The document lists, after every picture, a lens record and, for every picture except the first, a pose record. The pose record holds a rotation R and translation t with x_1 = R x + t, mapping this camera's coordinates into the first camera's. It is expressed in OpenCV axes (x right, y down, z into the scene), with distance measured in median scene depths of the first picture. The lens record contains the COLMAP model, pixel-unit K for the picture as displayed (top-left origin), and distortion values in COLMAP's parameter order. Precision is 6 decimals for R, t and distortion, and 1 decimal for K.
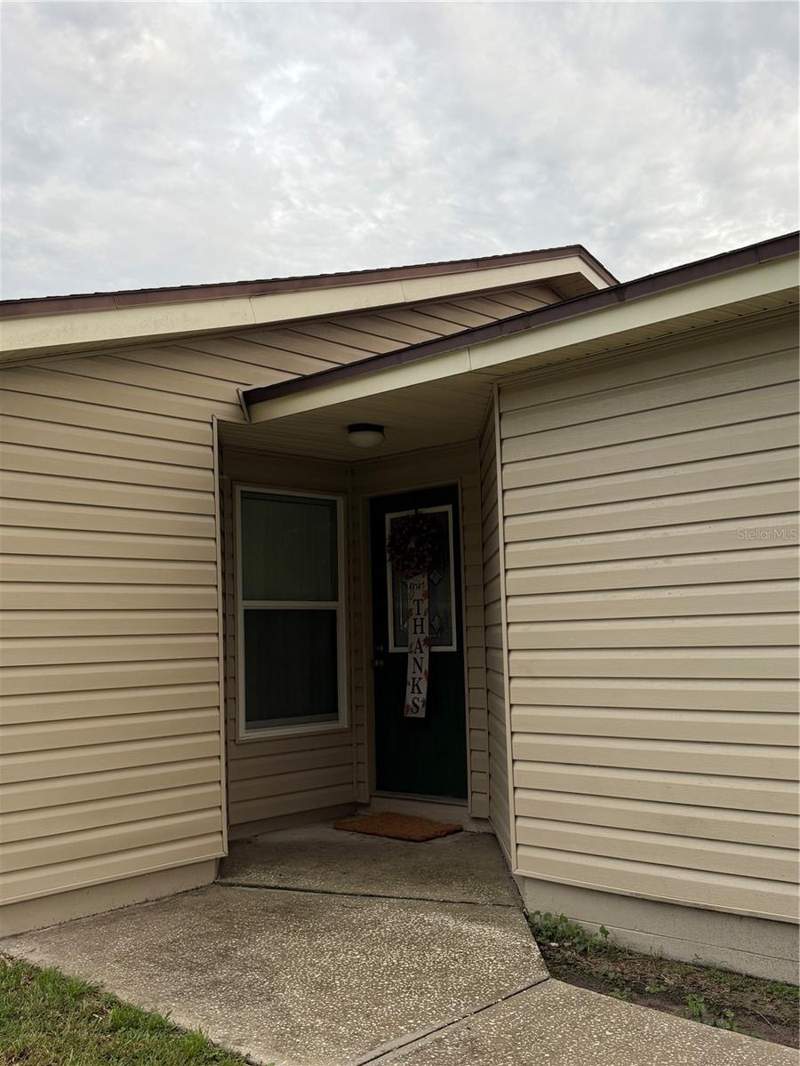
lens RADIAL K [[1038.9, 0, 397.1], [0, 1038.9, 531.4], [0, 0, 1]] dist [0.008763, 0.000000]
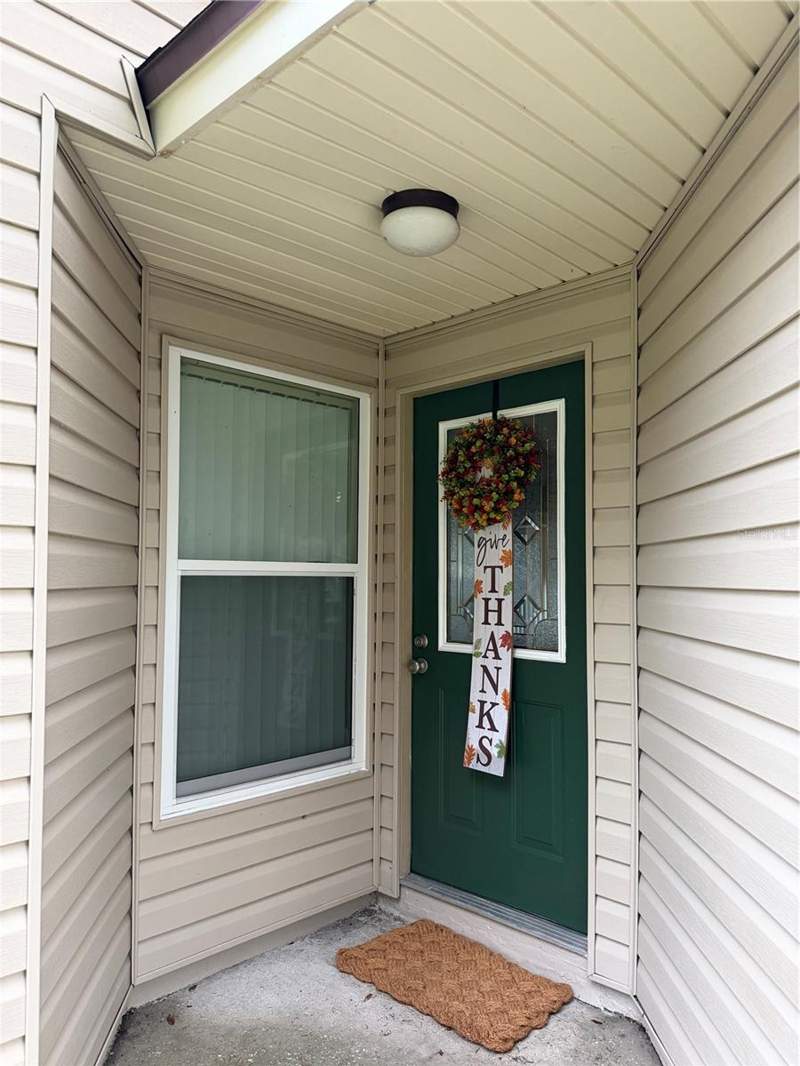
lens RADIAL K [[775.6, 0, 401.7], [0, 775.6, 534.9], [0, 0, 1]] dist [-0.004393, -0.001512]
pose [[0.999405, 0.031501, -0.014048, -0.025753], [-0.030839, 0.998505, 0.045128, 0.030178], [0.015449, -0.044668, 0.998882, 0.568882]]
